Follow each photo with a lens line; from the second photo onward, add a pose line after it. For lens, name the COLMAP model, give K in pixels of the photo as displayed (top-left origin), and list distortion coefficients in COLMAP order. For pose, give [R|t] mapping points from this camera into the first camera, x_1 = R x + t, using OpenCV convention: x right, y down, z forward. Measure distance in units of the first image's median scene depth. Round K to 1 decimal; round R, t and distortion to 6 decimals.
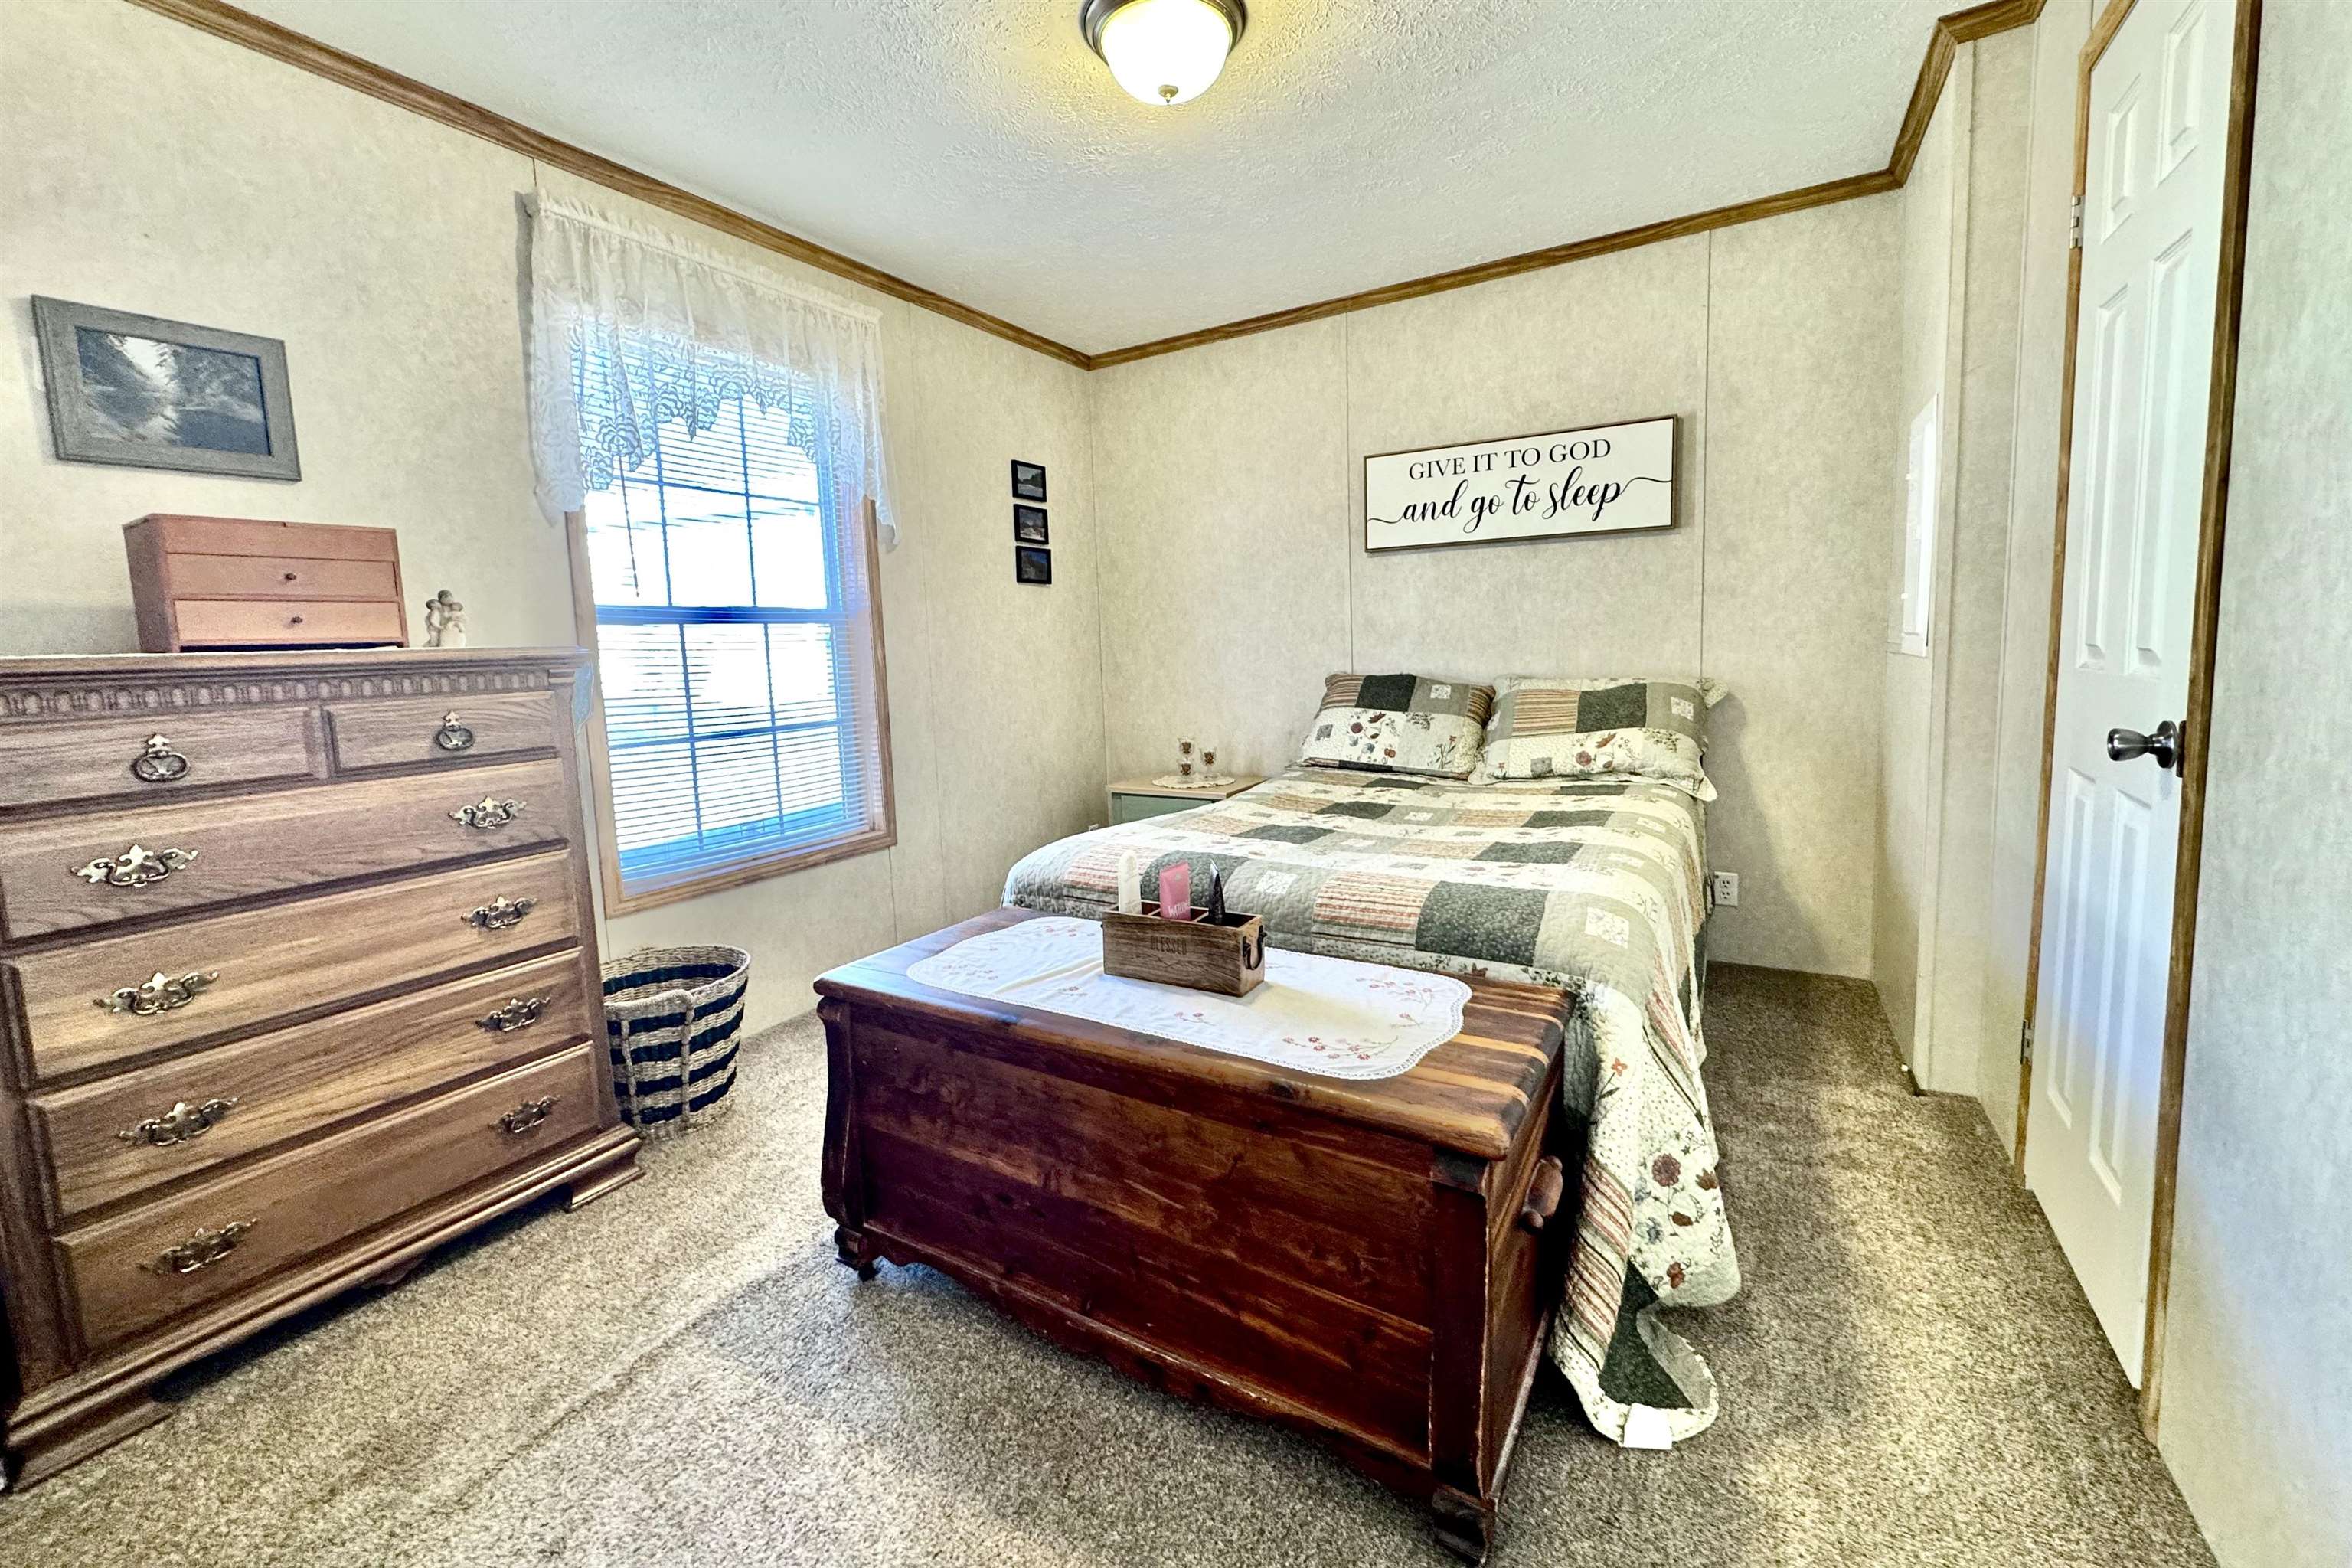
lens RADIAL K [[938.9, 0, 1175.6], [0, 938.9, 739.9], [0, 0, 1]] dist [-0.004032, 0.000527]
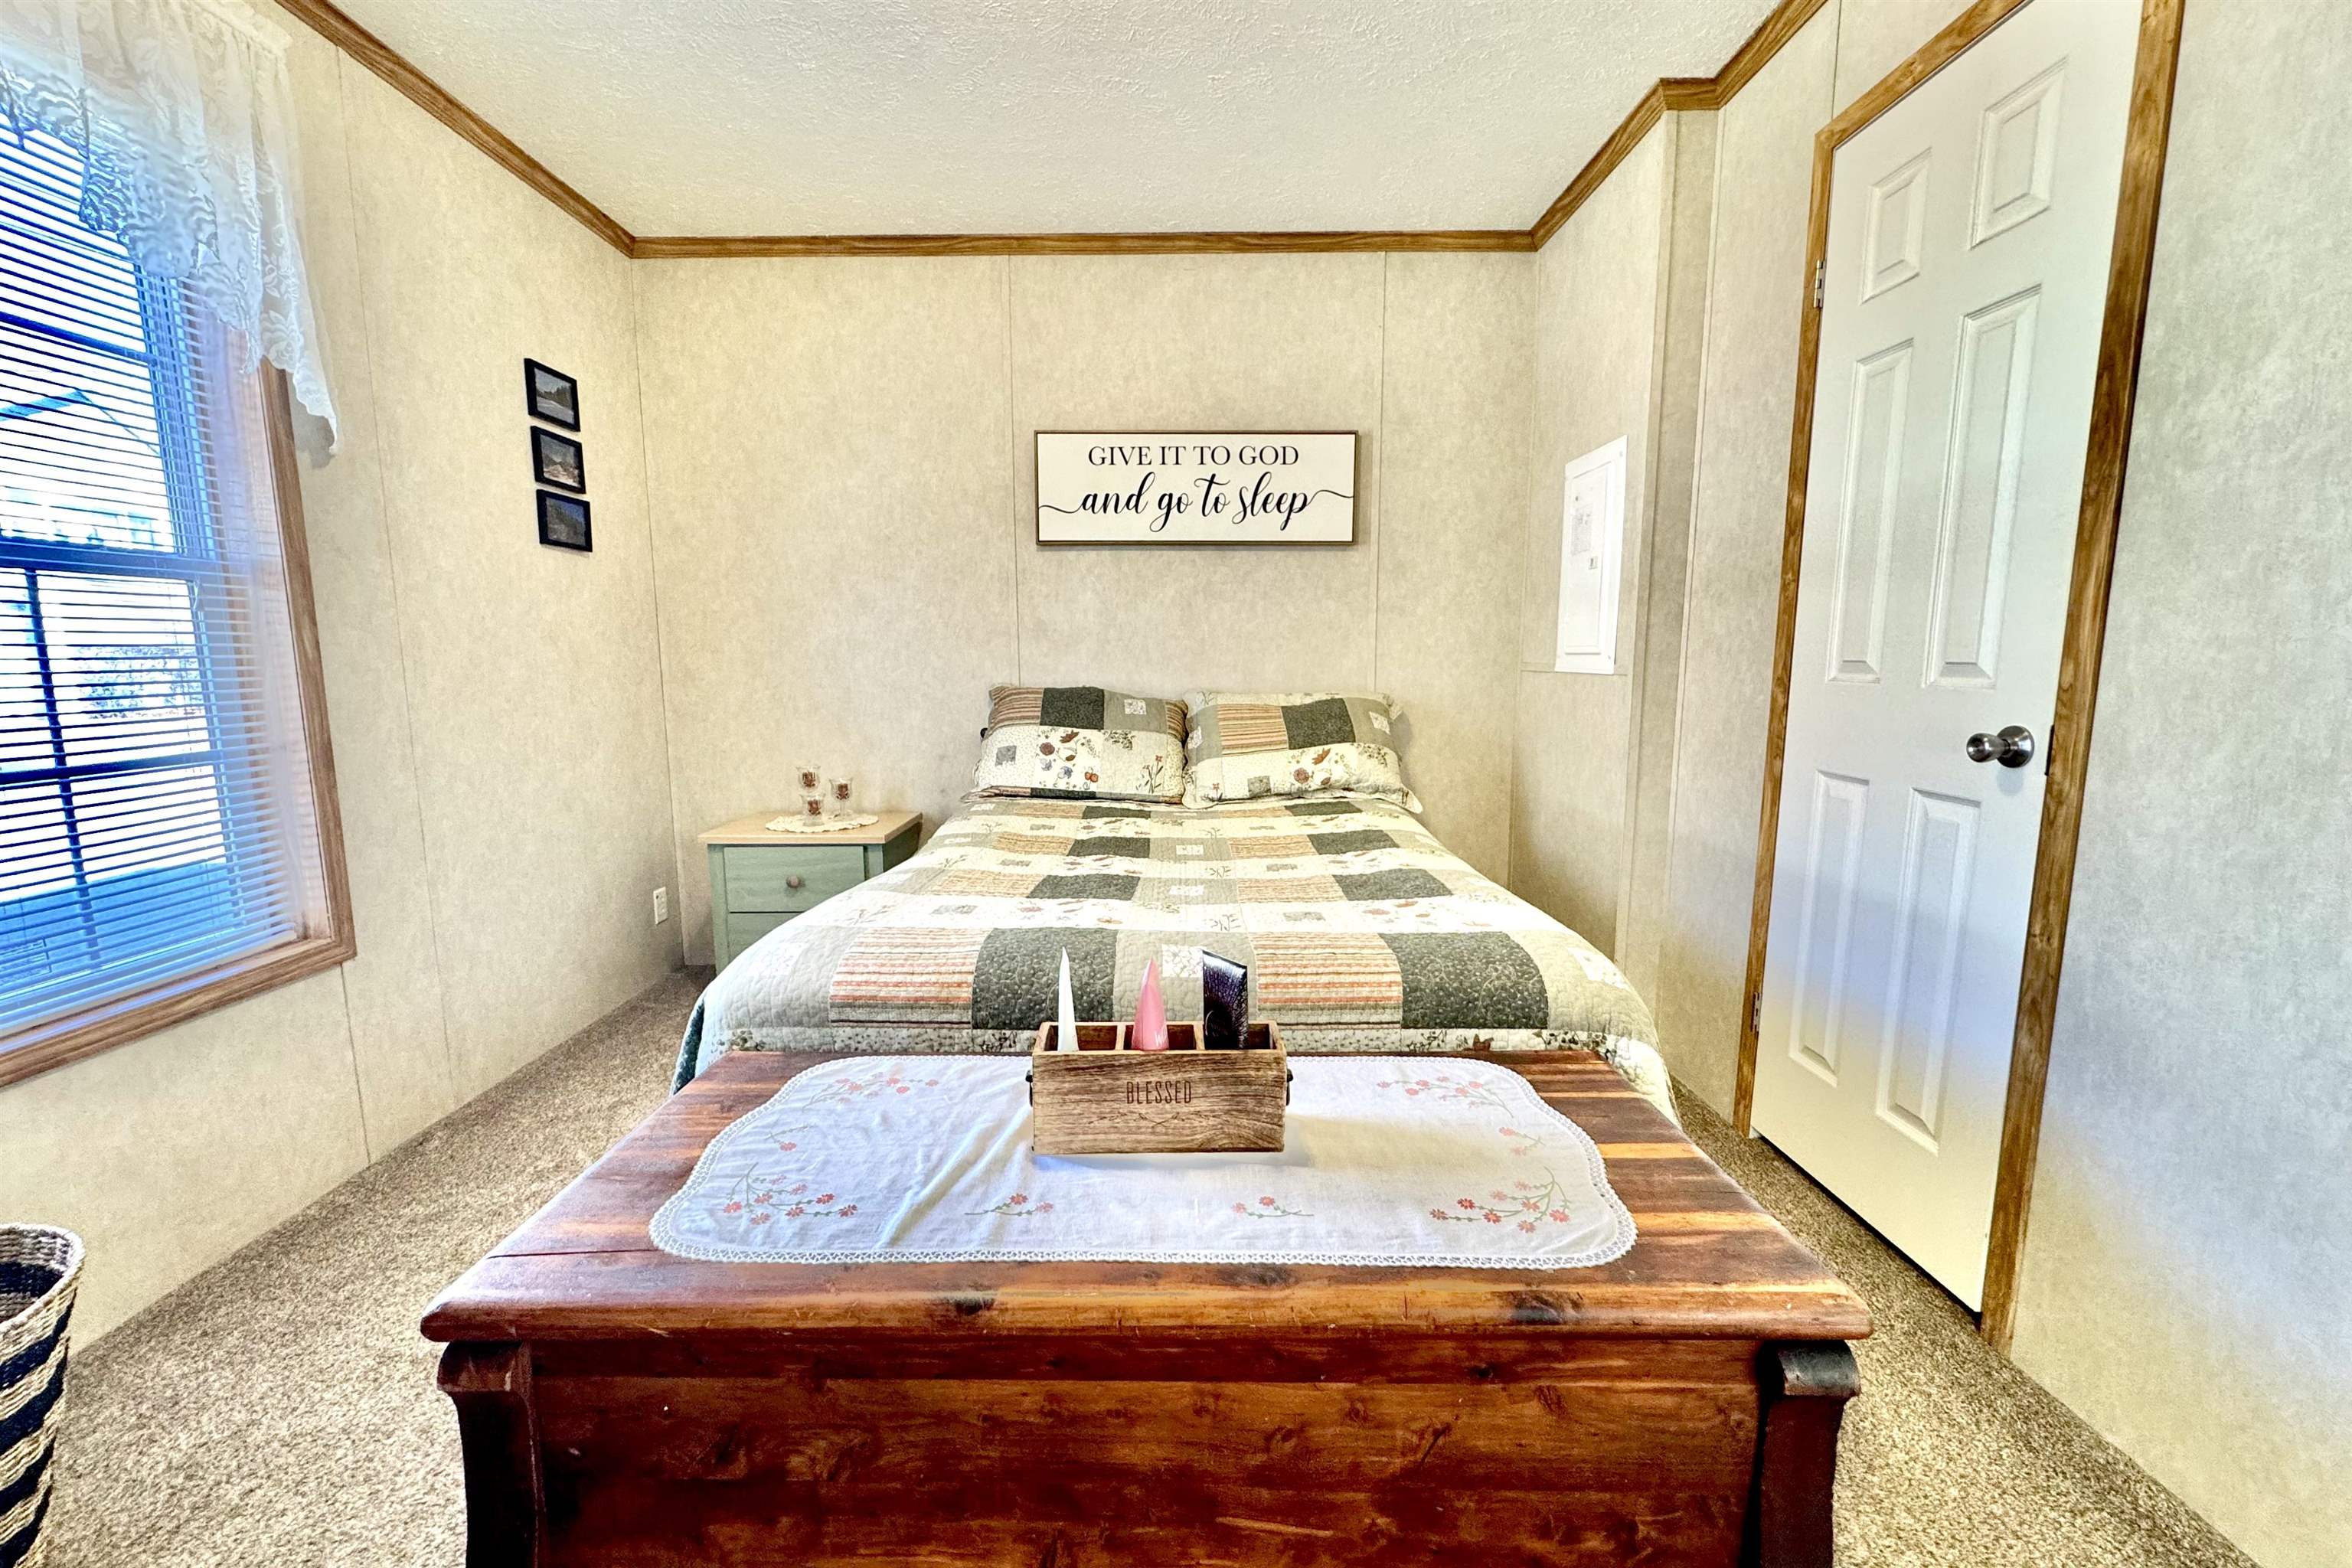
lens RADIAL K [[938.9, 0, 1175.3], [0, 938.9, 782.4], [0, 0, 1]] dist [-0.004032, 0.000527]
pose [[0.857959, -0.037371, 0.512358, -0.162364], [0.026040, 0.999232, 0.029278, -0.004910], [-0.513058, -0.011777, 0.858273, 0.231509]]
